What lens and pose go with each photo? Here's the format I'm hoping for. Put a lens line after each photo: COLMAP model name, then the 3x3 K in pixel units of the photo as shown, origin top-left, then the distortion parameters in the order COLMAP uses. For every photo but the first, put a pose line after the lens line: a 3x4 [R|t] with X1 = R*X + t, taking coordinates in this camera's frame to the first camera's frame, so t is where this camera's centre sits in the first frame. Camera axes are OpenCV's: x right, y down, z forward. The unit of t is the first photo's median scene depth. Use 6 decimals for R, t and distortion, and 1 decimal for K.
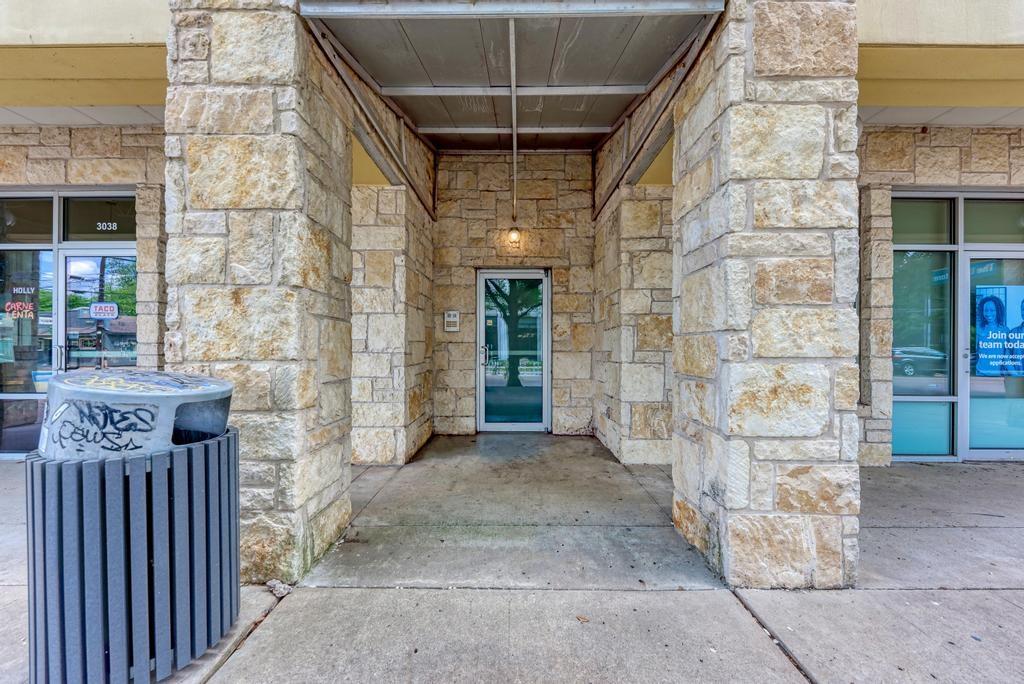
lens RADIAL K [[377.8, 0, 514.3], [0, 377.8, 347.0], [0, 0, 1]] dist [-0.000318, -0.000746]
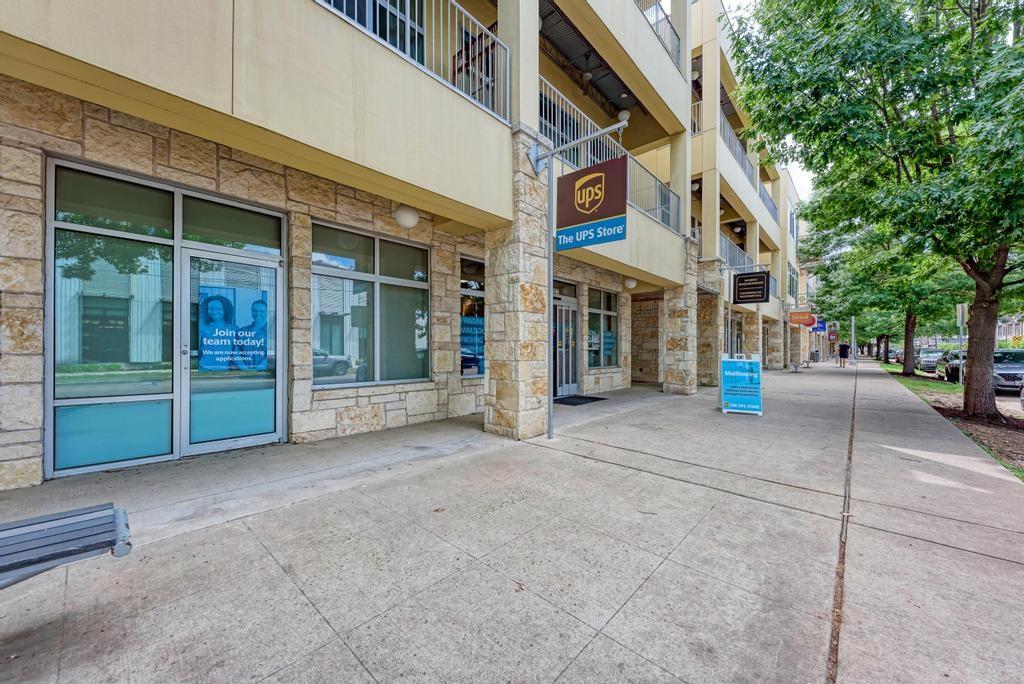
lens RADIAL K [[377.8, 0, 516.1], [0, 377.8, 347.8], [0, 0, 1]] dist [-0.000318, -0.000746]
pose [[0.669727, -0.001171, 0.742606, 1.040000], [-0.005792, 0.999960, 0.006801, -0.000795], [-0.742584, -0.008856, 0.669694, -0.330632]]
